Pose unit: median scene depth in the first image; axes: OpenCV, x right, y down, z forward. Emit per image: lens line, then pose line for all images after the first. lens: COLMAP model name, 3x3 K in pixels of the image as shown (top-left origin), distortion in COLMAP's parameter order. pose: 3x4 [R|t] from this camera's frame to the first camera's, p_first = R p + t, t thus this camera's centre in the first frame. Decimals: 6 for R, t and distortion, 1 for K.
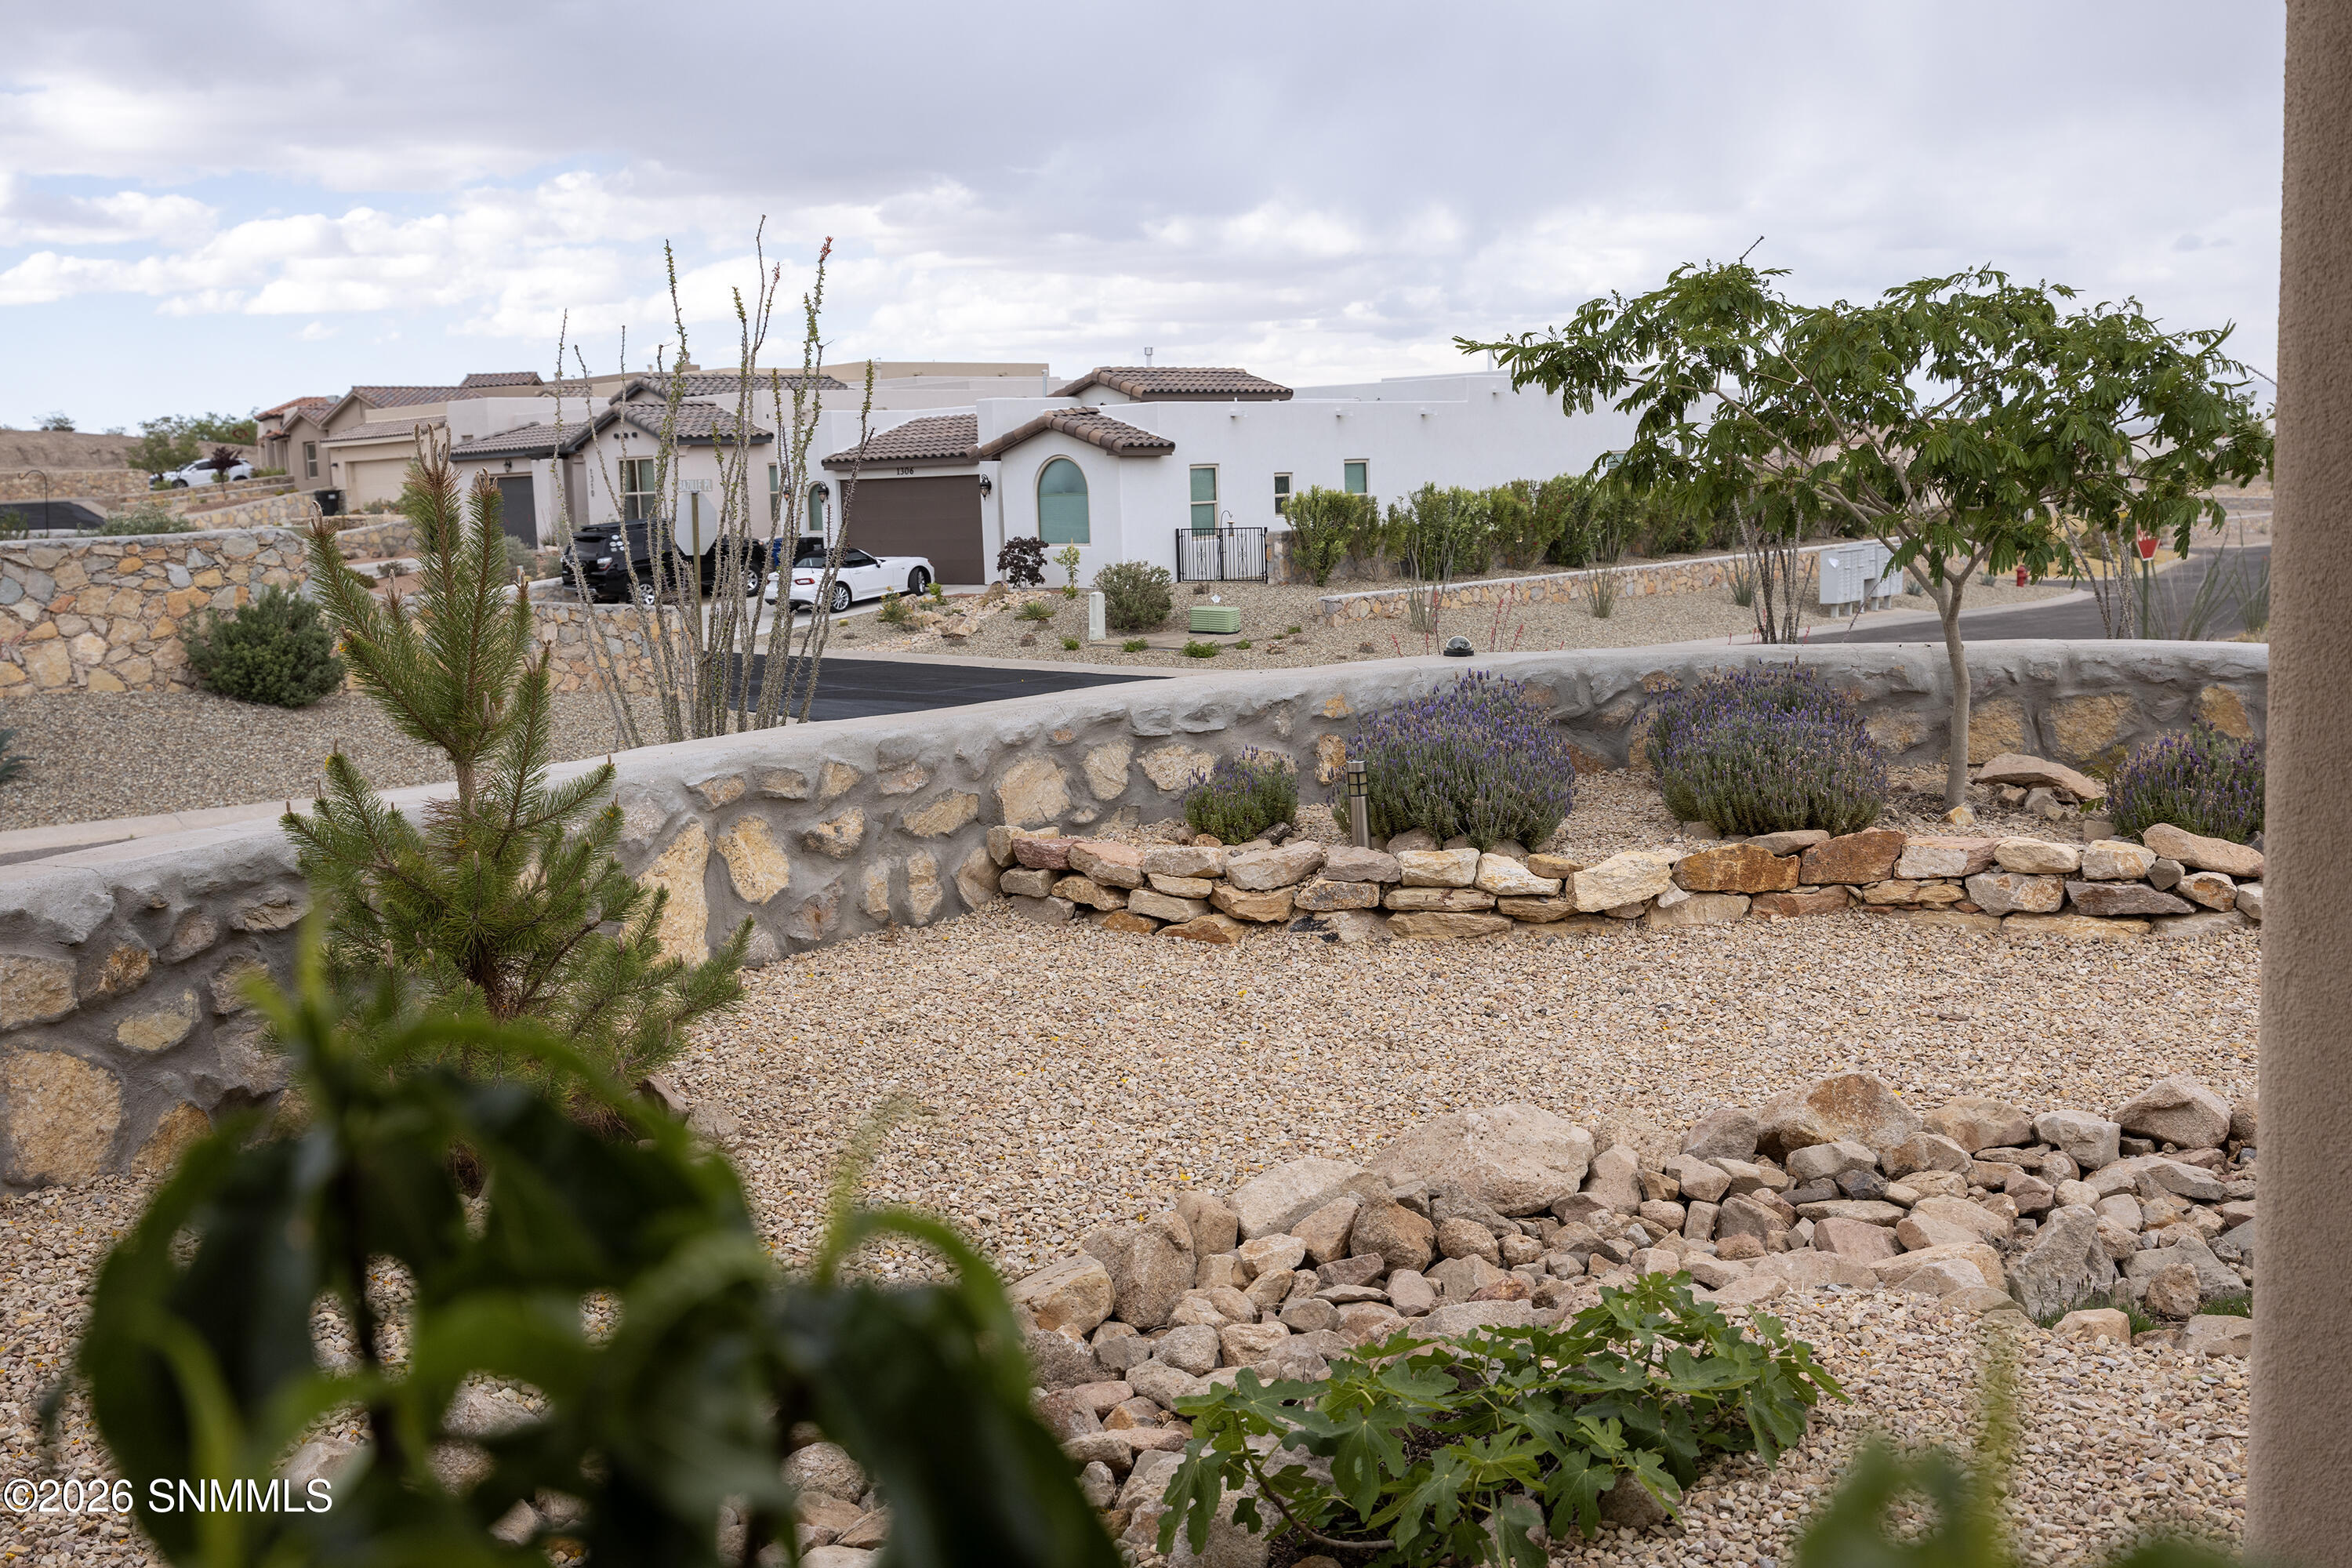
lens RADIAL K [[2249.0, 0, 1176.0], [0, 2249.0, 784.0], [0, 0, 1]] dist [-0.022545, -0.000184]
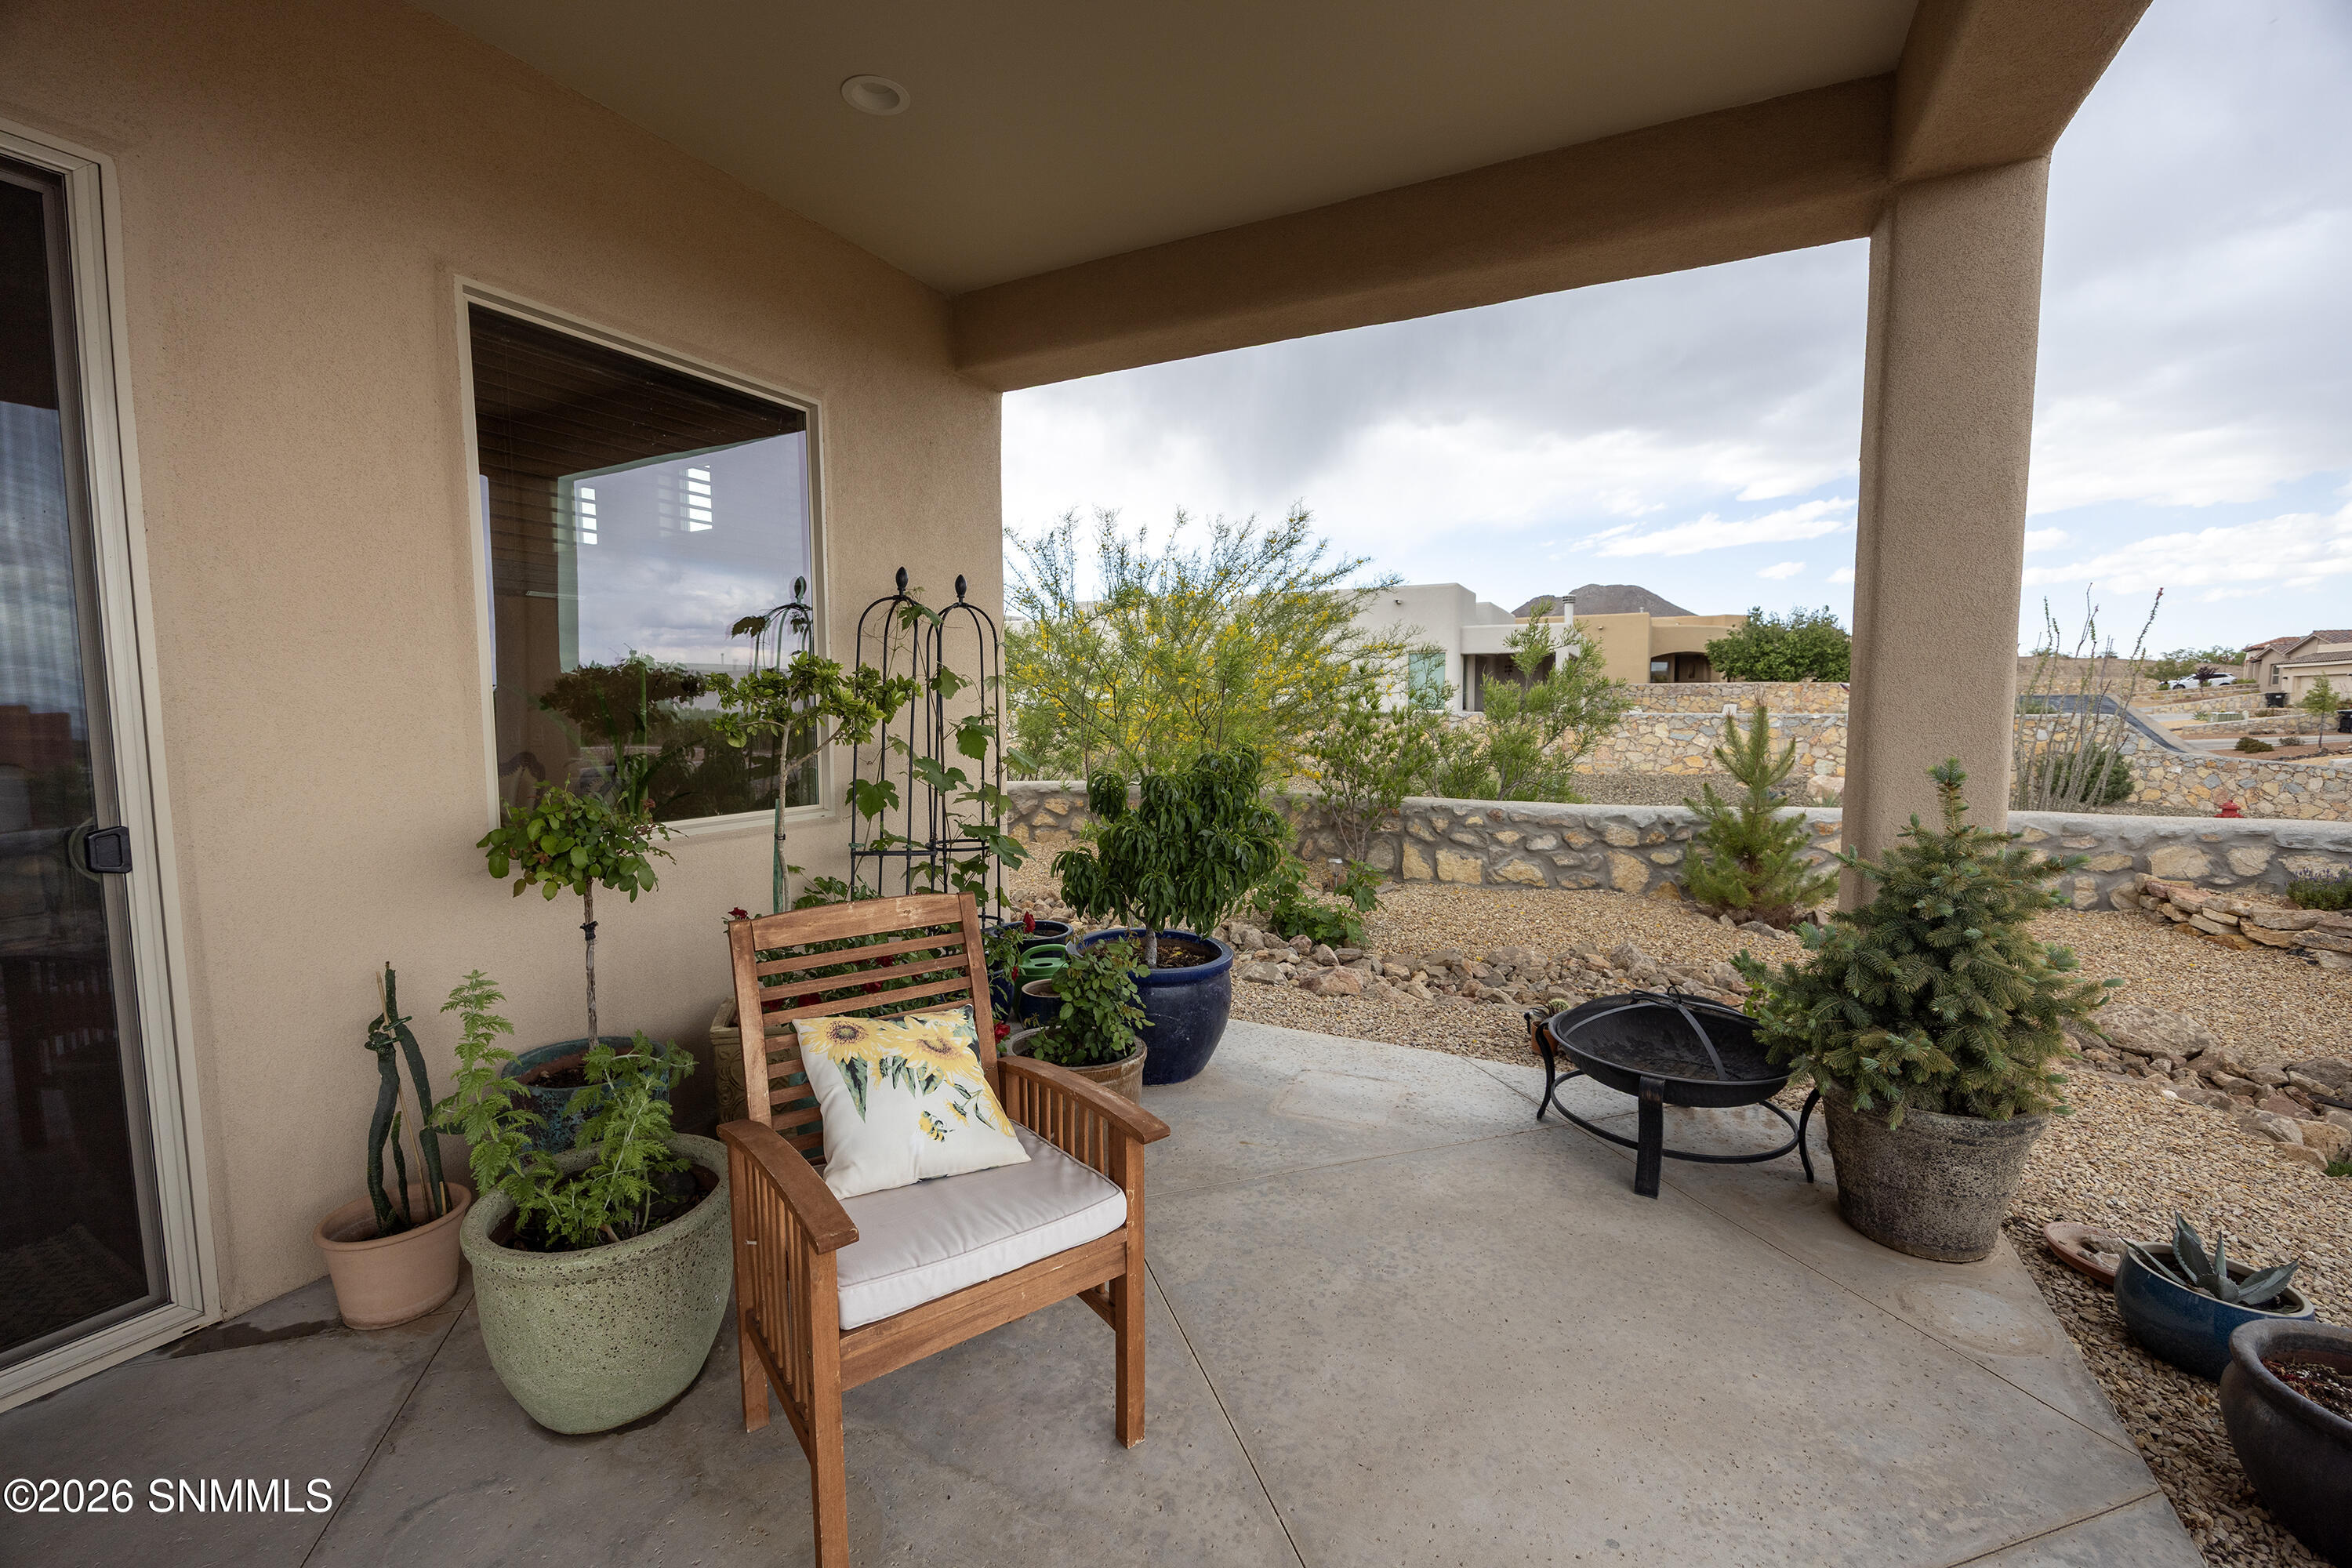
lens RADIAL K [[1003.3, 0, 1176.0], [0, 1003.3, 784.0], [0, 0, 1]] dist [-0.003958, 0.000117]
pose [[0.313180, 0.109912, -0.943312, 0.080234], [-0.137123, 0.988105, 0.069606, -0.000773], [0.939742, 0.107550, 0.324526, -0.023425]]
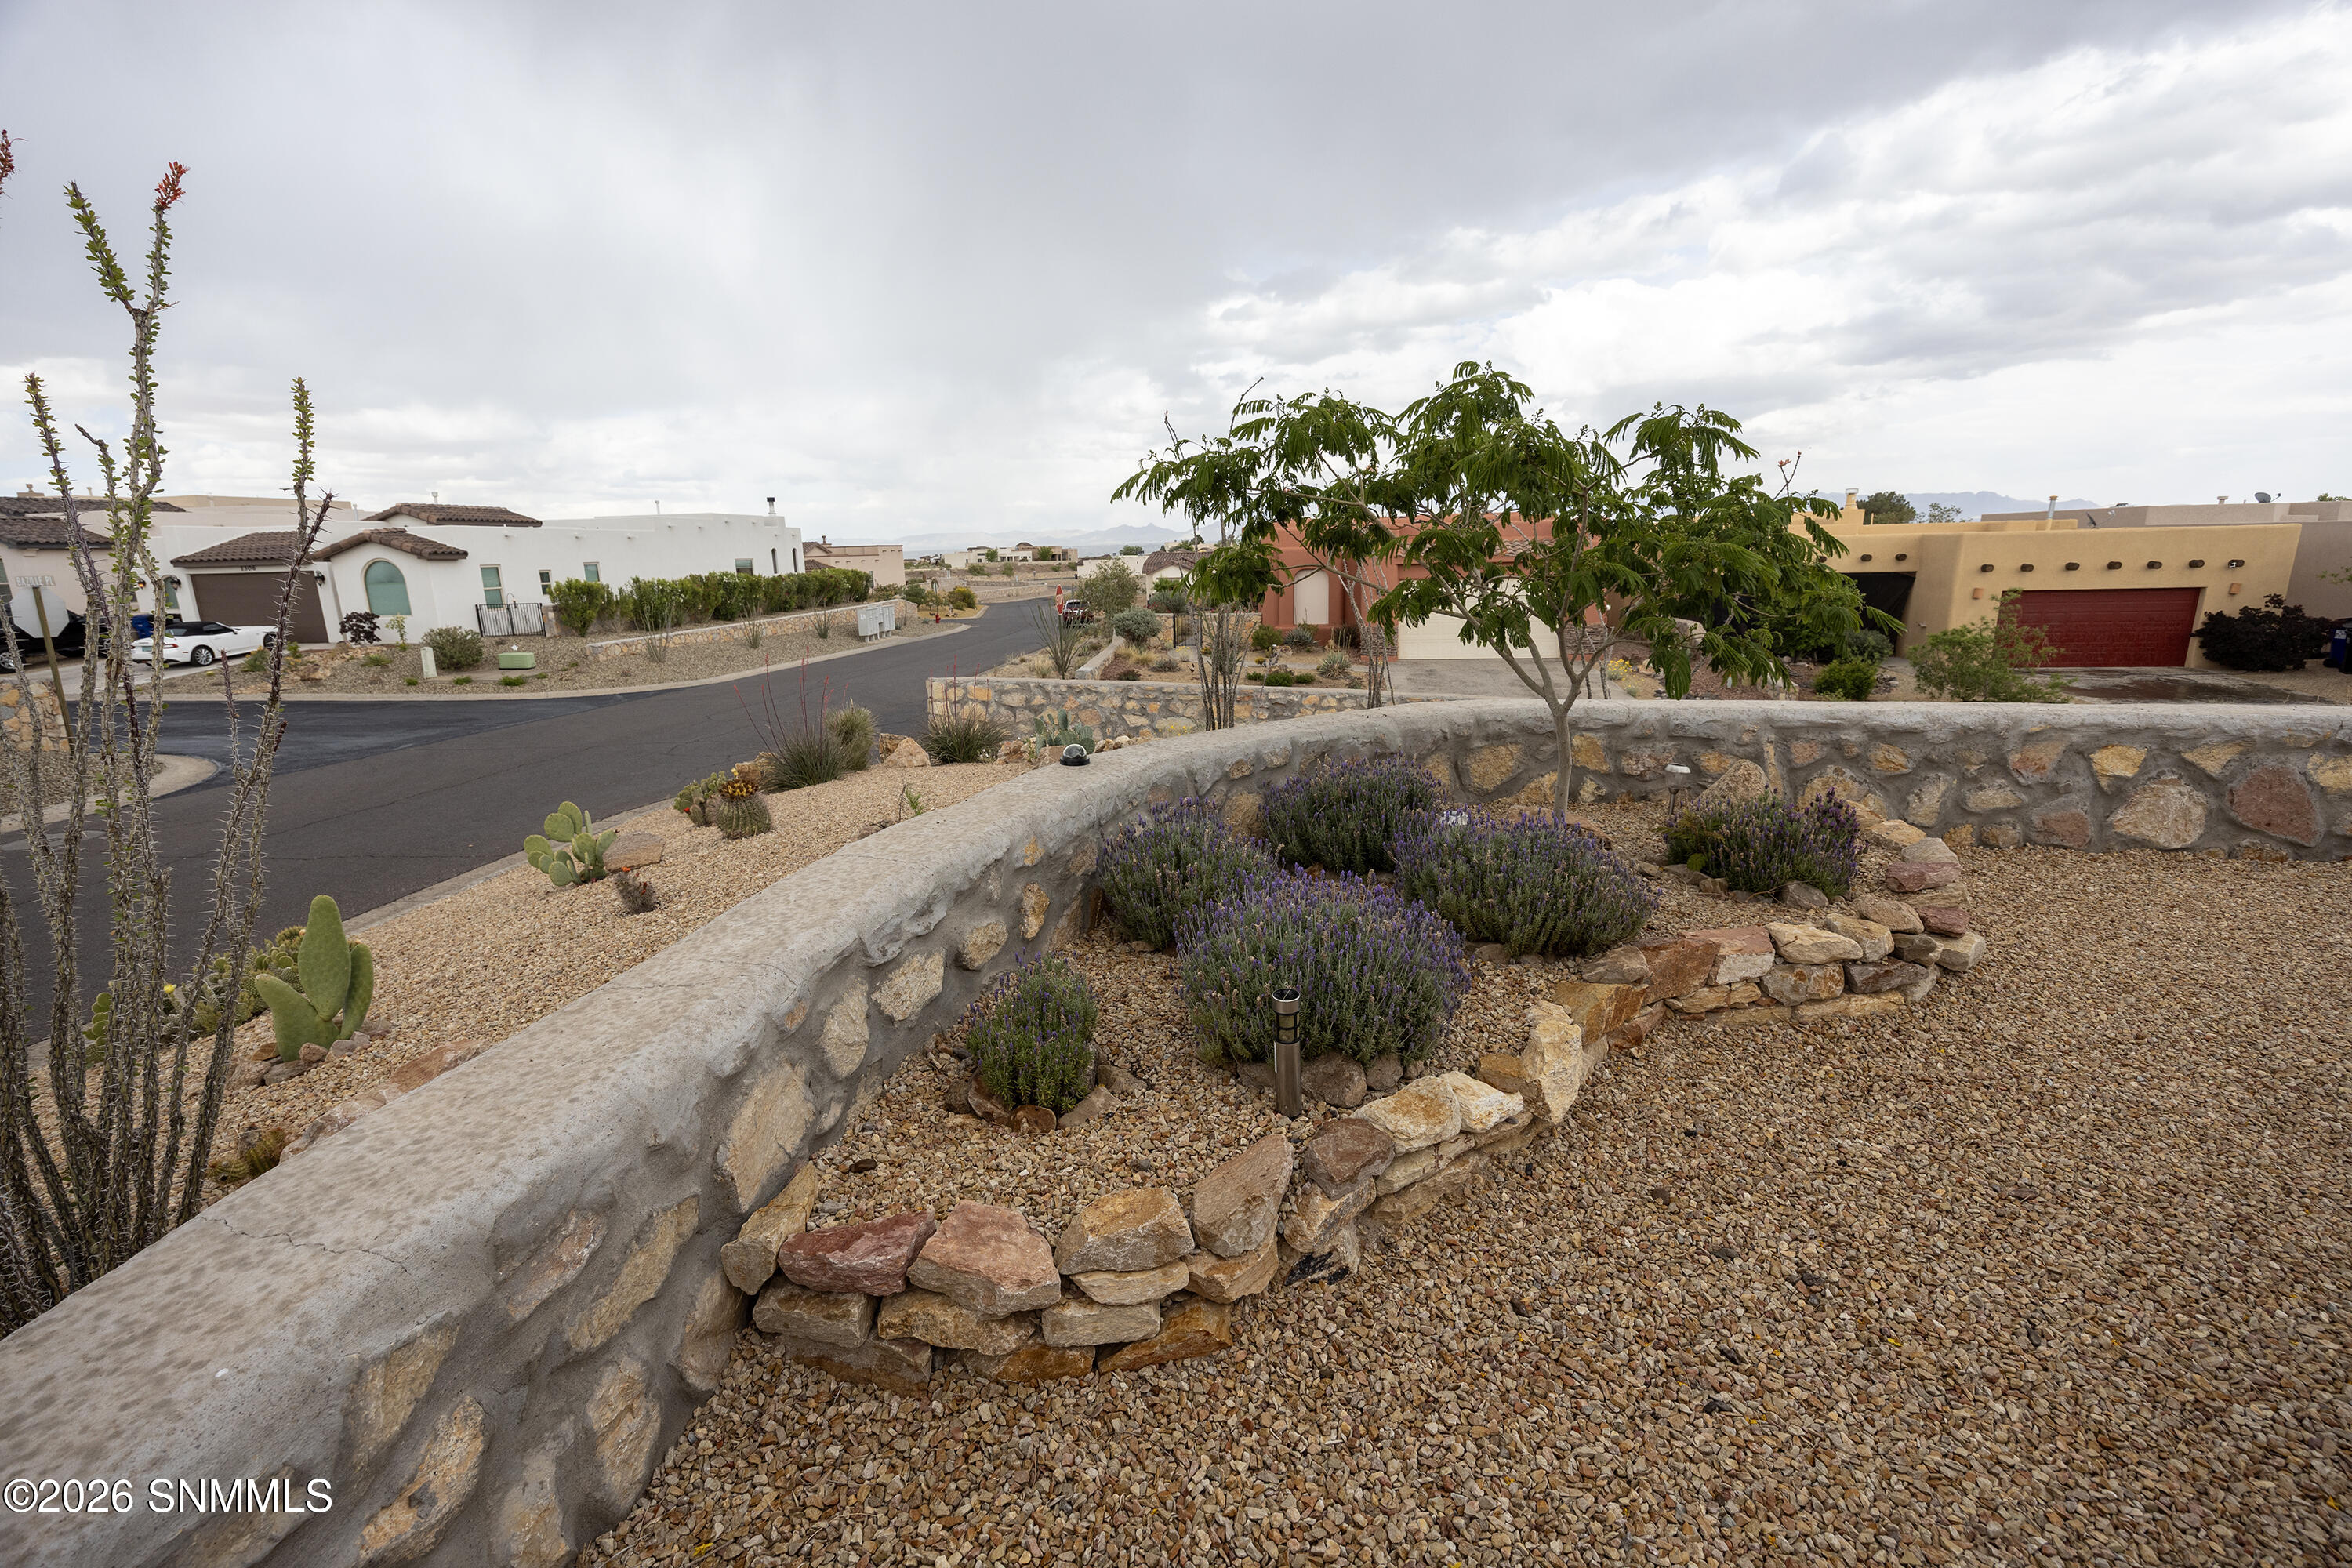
lens RADIAL K [[1003.3, 0, 1176.0], [0, 1003.3, 784.0], [0, 0, 1]] dist [-0.003958, 0.000117]
pose [[0.812557, -0.117389, 0.570939, -0.018095], [0.075743, 0.992470, 0.096261, -0.016238], [-0.577940, -0.034973, 0.815329, 0.111229]]
